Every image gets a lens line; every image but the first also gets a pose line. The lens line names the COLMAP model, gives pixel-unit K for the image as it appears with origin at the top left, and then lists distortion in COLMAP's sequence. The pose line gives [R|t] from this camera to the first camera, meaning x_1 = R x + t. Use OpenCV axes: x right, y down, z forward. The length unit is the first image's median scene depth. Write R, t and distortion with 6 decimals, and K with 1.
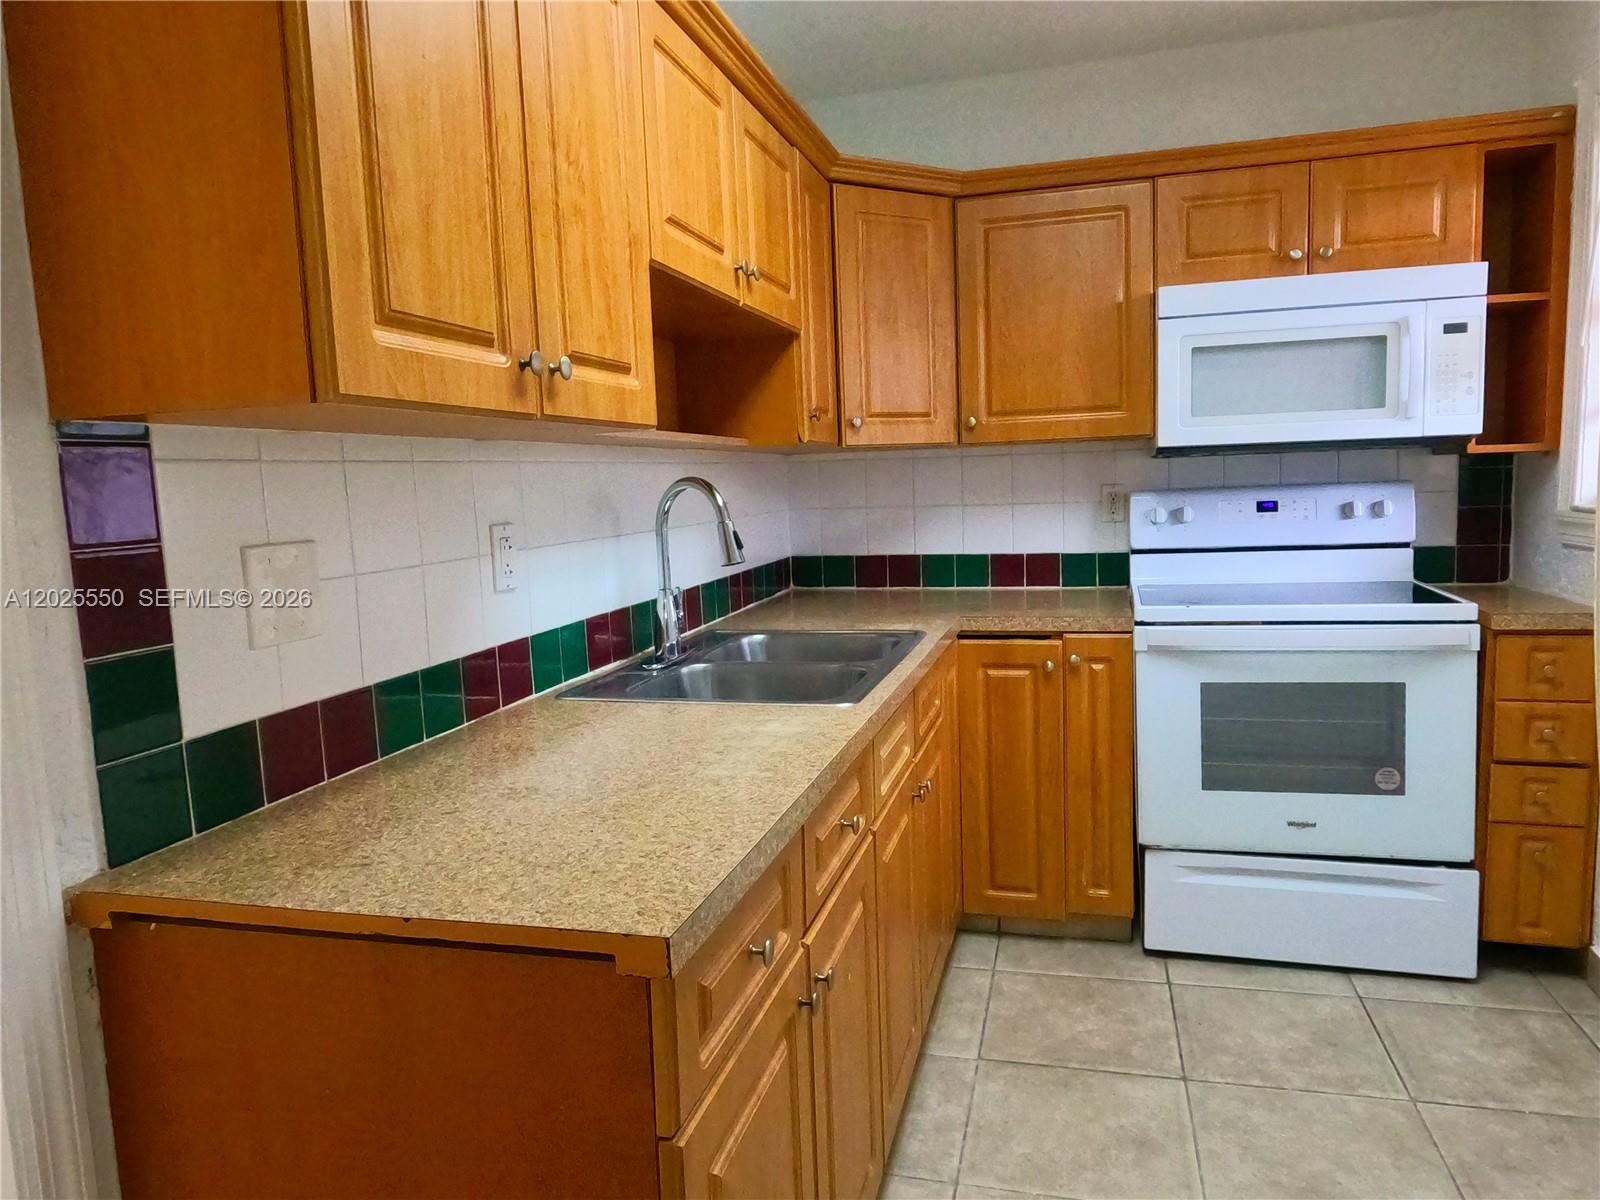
lens RADIAL K [[1074.1, 0, 796.8], [0, 1074.1, 600.5], [0, 0, 1]] dist [0.000040, -0.000409]
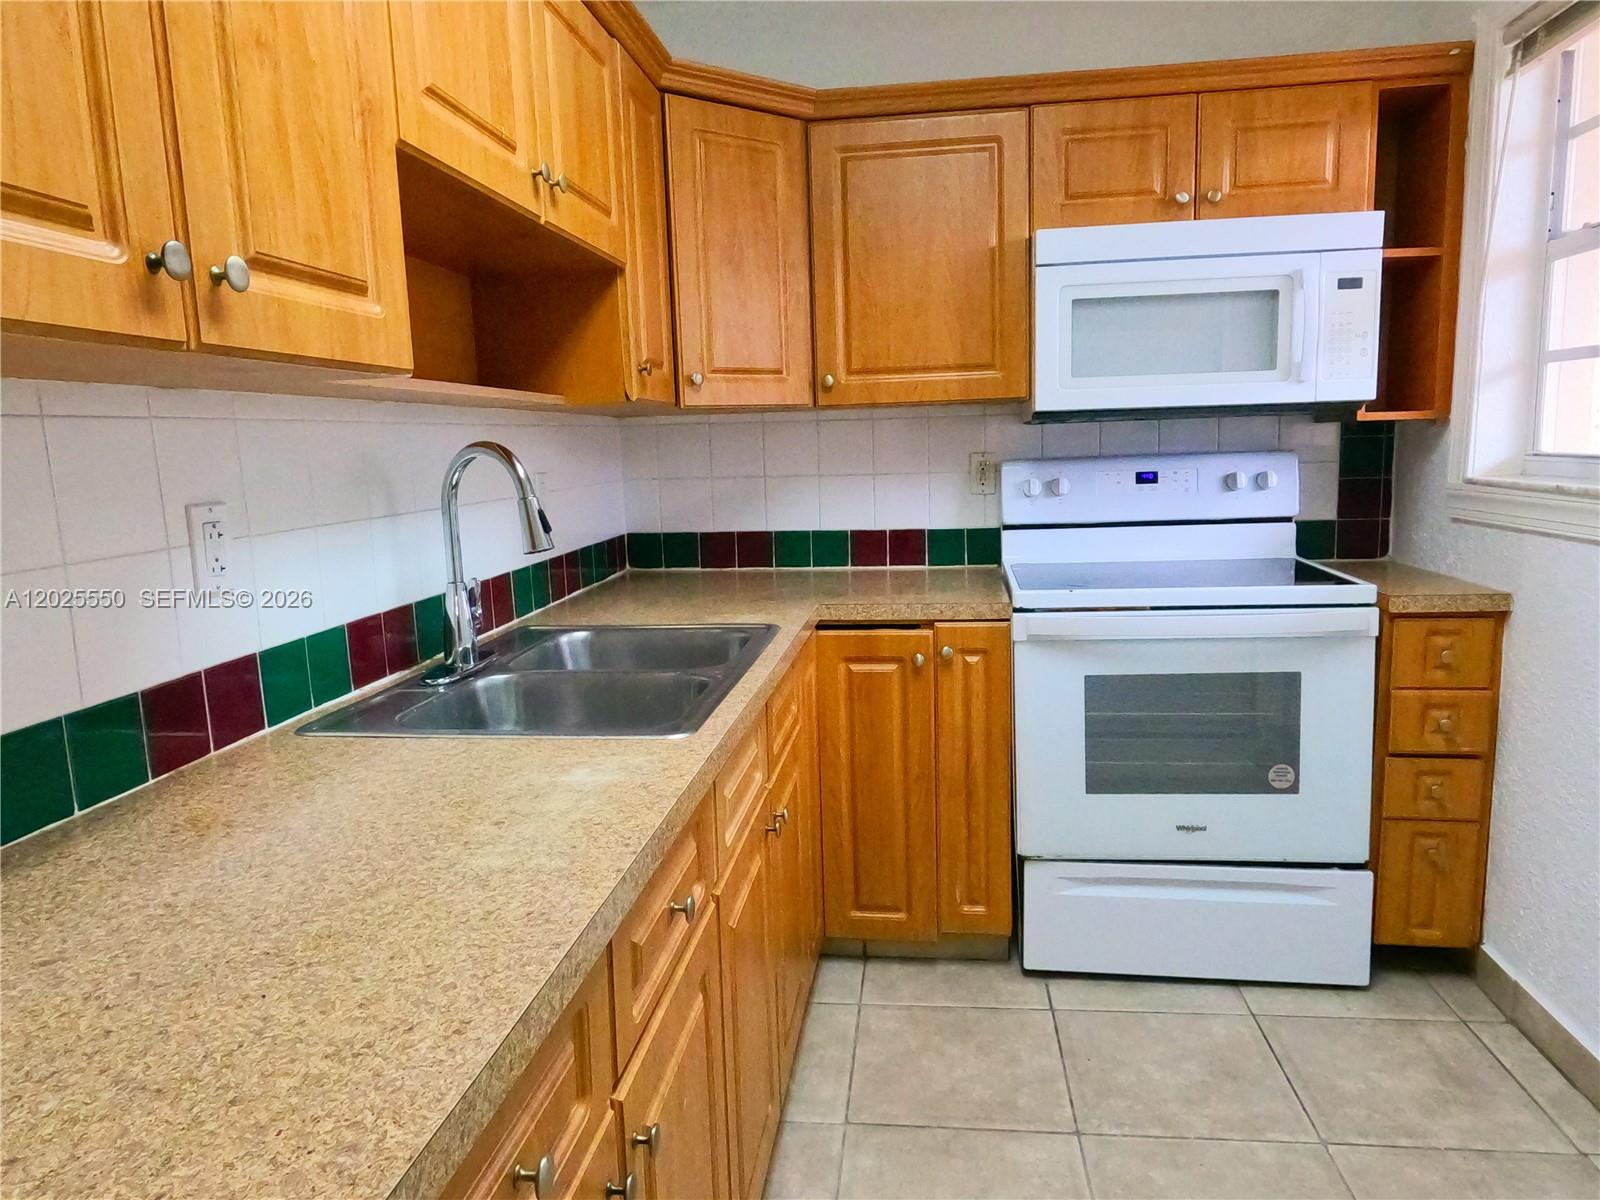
lens RADIAL K [[1074.1, 0, 796.8], [0, 1074.1, 600.5], [0, 0, 1]] dist [0.000040, -0.000409]
pose [[0.990688, -0.014327, 0.135398, 0.017647], [0.010216, 0.999467, 0.031014, -0.016292], [-0.135770, -0.029342, 0.990306, 0.147817]]
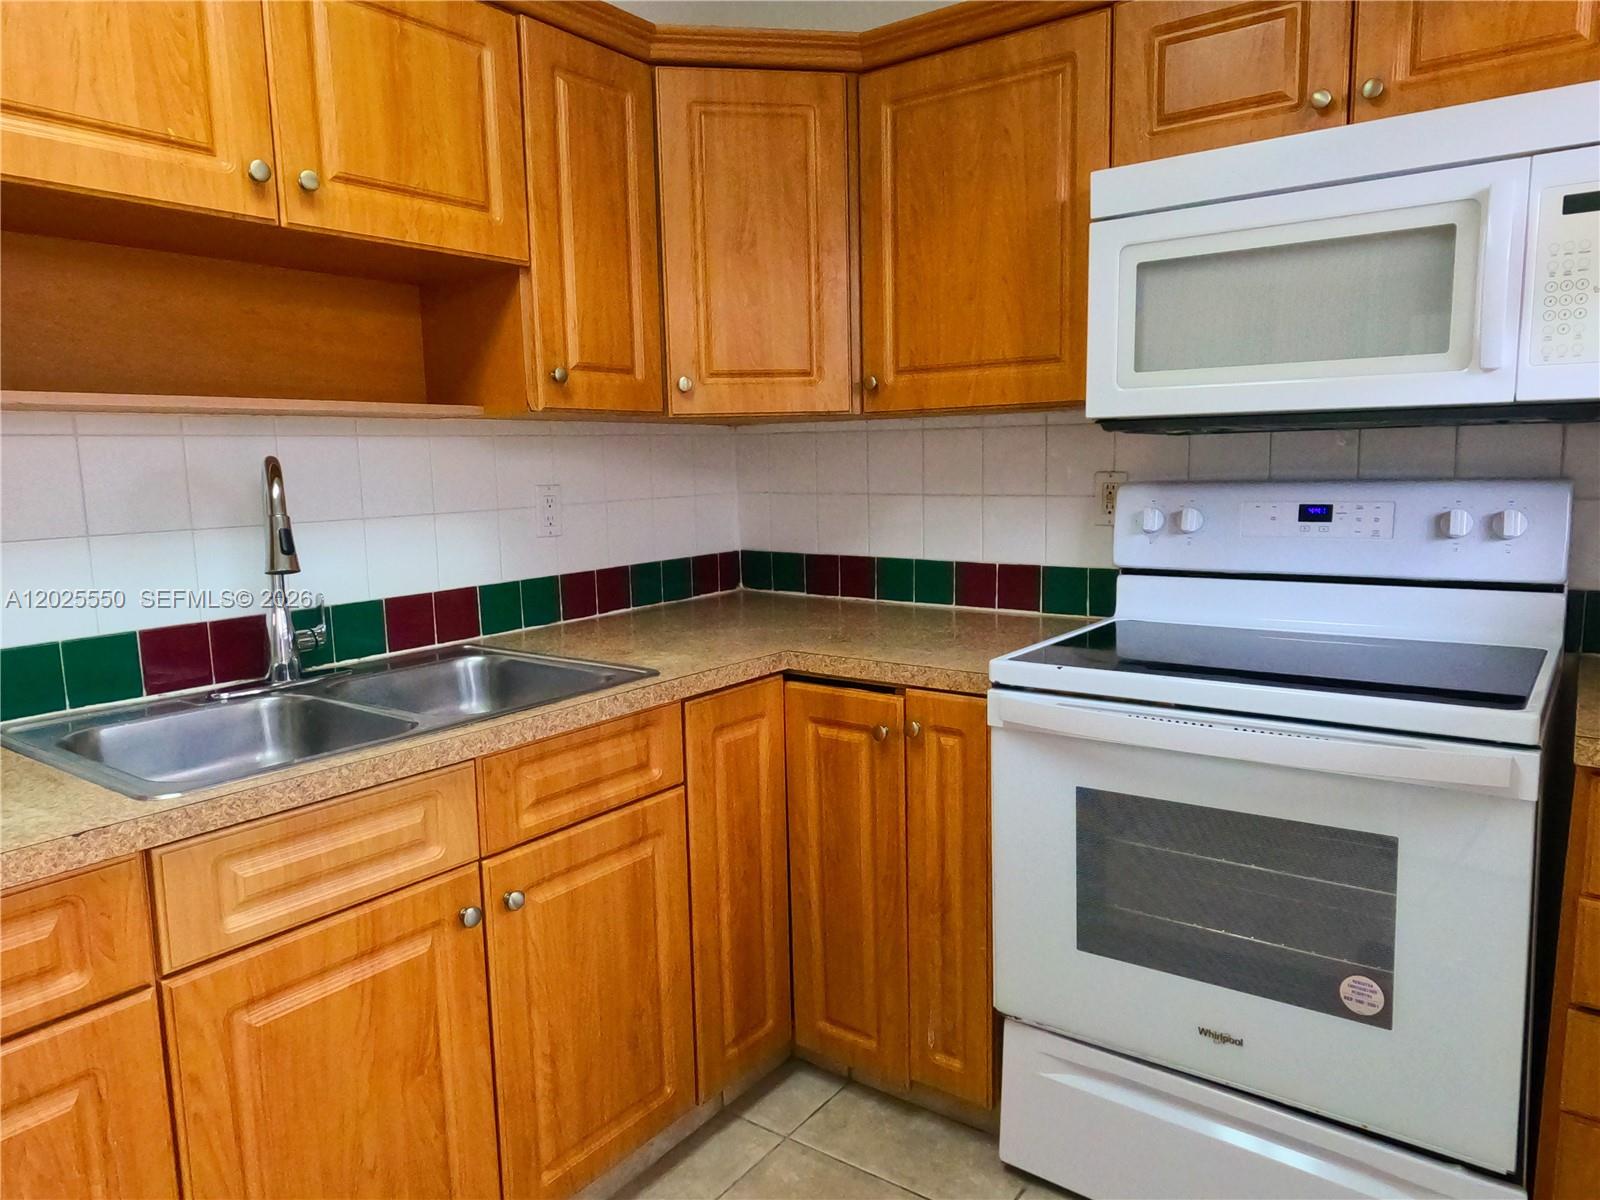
lens RADIAL K [[1074.1, 0, 796.8], [0, 1074.1, 600.5], [0, 0, 1]] dist [0.000040, -0.000409]
pose [[0.931595, 0.065306, -0.357584, 0.444806], [-0.054138, 0.997685, 0.041164, -0.052613], [0.359444, -0.018989, 0.932973, 0.342144]]
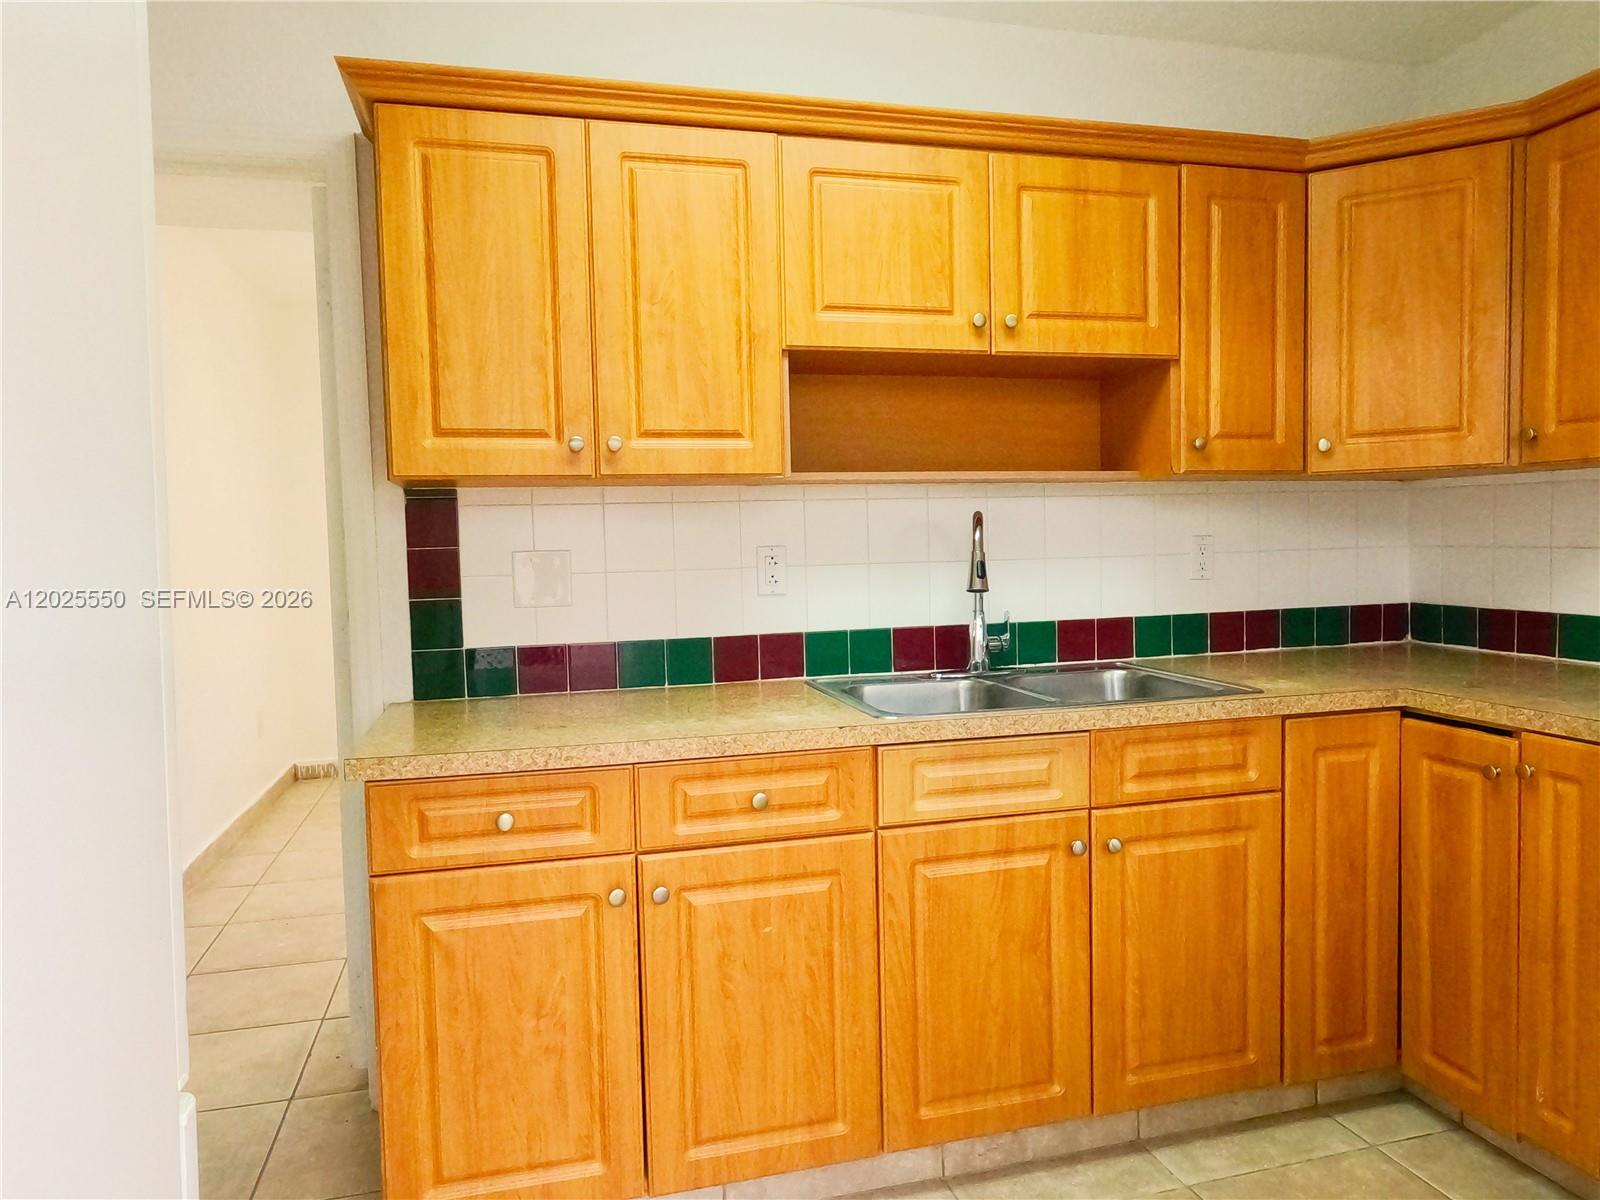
lens RADIAL K [[1074.1, 0, 796.8], [0, 1074.1, 600.5], [0, 0, 1]] dist [0.000040, -0.000409]
pose [[0.501120, 0.076903, -0.861954, 0.637441], [-0.093839, 0.994999, 0.034217, -0.035998], [0.860275, 0.063738, 0.505831, 0.235695]]
